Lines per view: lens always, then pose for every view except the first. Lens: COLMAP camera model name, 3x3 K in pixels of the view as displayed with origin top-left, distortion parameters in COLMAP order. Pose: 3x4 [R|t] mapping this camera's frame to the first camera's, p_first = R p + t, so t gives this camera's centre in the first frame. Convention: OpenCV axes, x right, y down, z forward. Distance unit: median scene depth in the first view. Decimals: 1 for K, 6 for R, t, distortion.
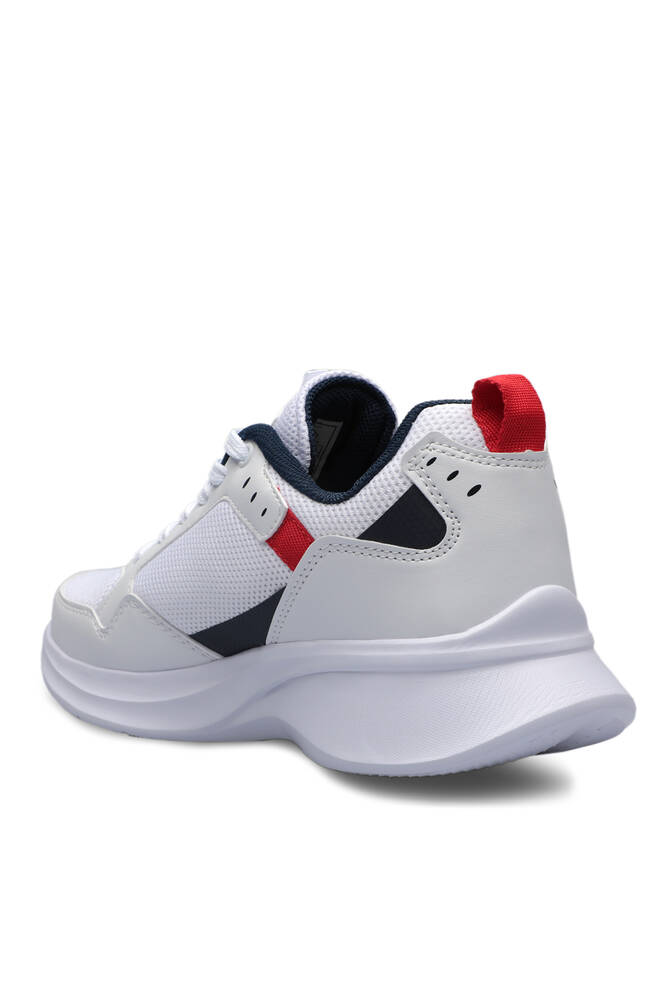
lens RADIAL K [[1099.4, 0, 330.6], [0, 1099.4, 493.7], [0, 0, 1]] dist [0.001960, 0.000000]
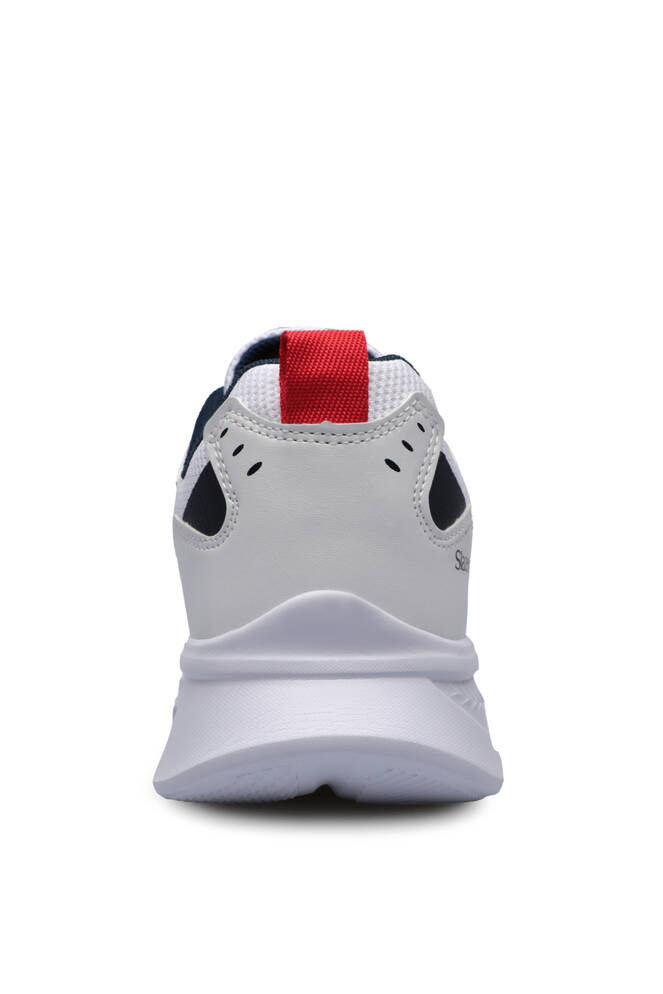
lens RADIAL K [[1099.4, 0, 331.5], [0, 1099.4, 499.3], [0, 0, 1]] dist [0.001960, 0.000000]
pose [[0.879725, 0.050910, -0.472750, 0.572434], [-0.027252, 0.998016, 0.056763, -0.028691], [0.474701, -0.037052, 0.879367, 0.293027]]
